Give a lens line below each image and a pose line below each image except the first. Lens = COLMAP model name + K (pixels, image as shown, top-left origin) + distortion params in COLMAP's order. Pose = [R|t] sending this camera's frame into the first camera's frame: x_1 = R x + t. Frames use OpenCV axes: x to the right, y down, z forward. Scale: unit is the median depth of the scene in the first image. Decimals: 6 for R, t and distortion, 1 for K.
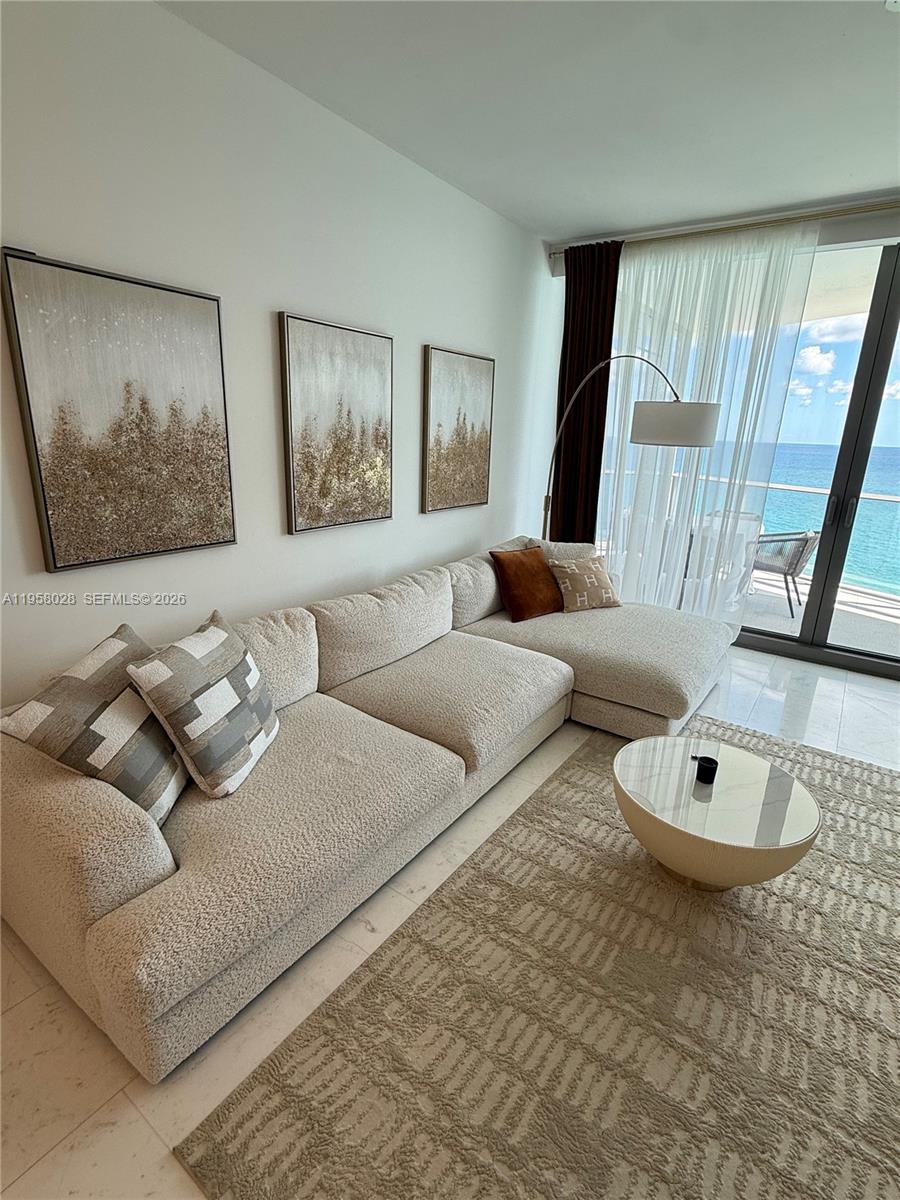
lens RADIAL K [[584.3, 0, 448.7], [0, 584.3, 599.7], [0, 0, 1]] dist [-0.001729, -0.000478]
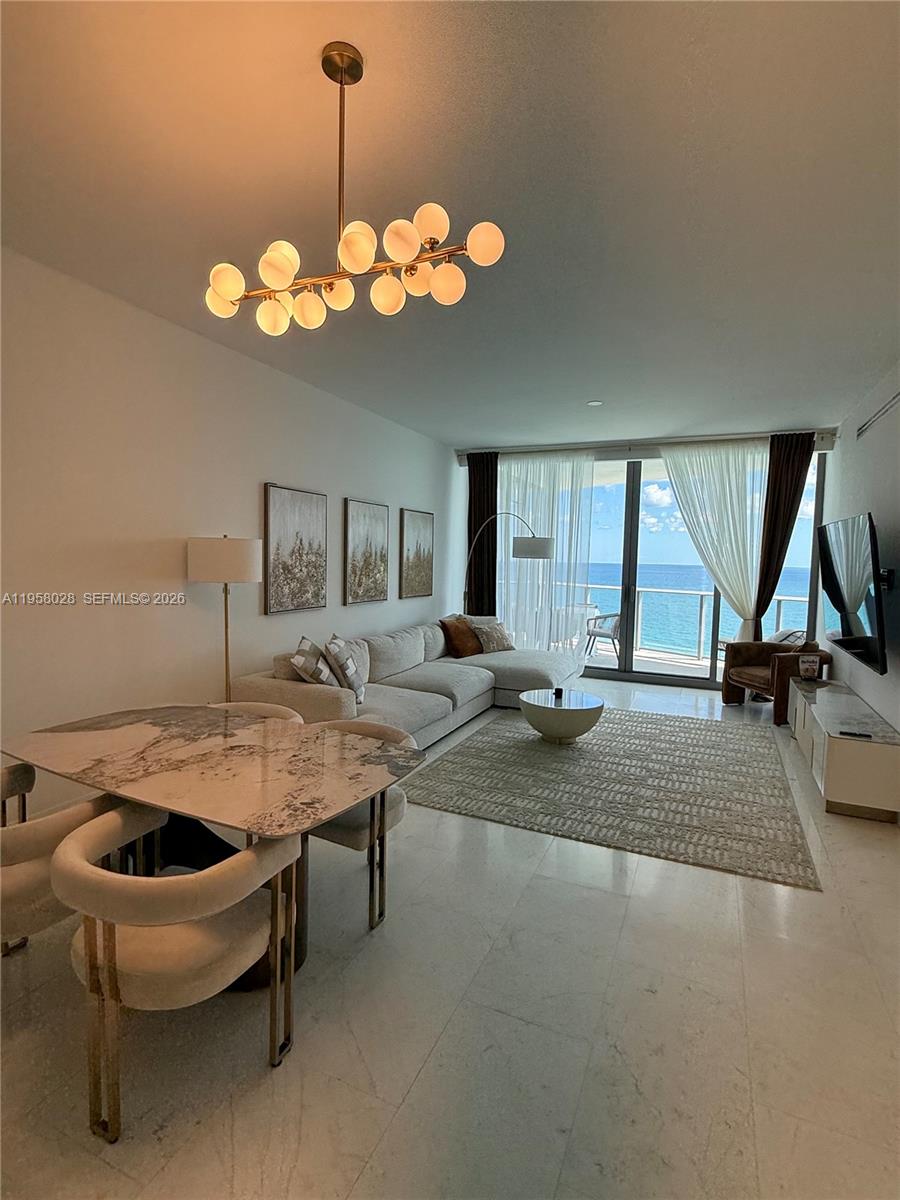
lens RADIAL K [[584.3, 0, 451.1], [0, 584.3, 596.7], [0, 0, 1]] dist [-0.001729, -0.000478]
pose [[0.980756, -0.024824, 0.193653, -0.259110], [0.065109, 0.976690, -0.204543, 0.233281], [-0.184061, 0.213216, 0.959511, -0.767232]]
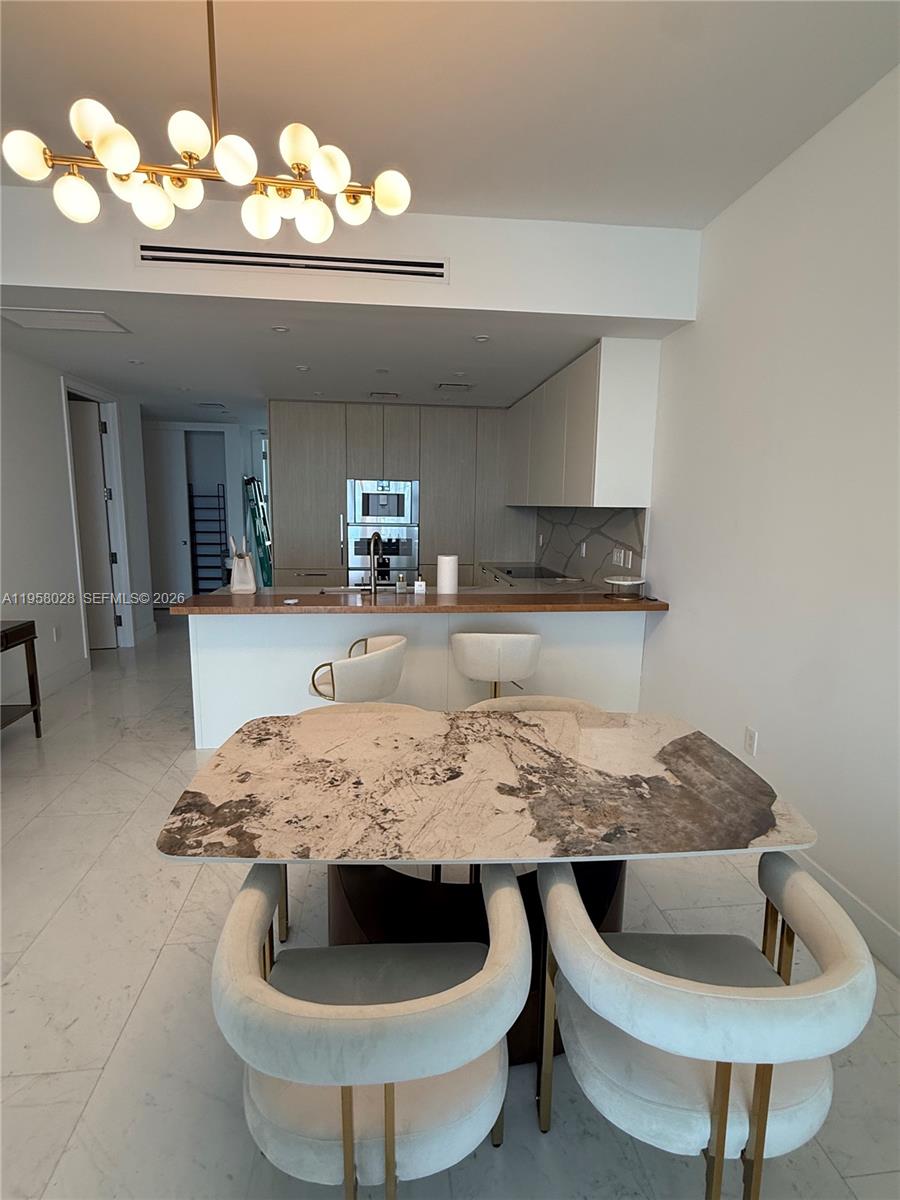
lens RADIAL K [[584.3, 0, 449.4], [0, 584.3, 595.7], [0, 0, 1]] dist [-0.001729, -0.000478]
pose [[-0.742276, 0.060516, -0.667356, 0.139765], [-0.226810, 0.914440, 0.335195, -0.330150], [0.630542, 0.400171, -0.665042, 1.216675]]
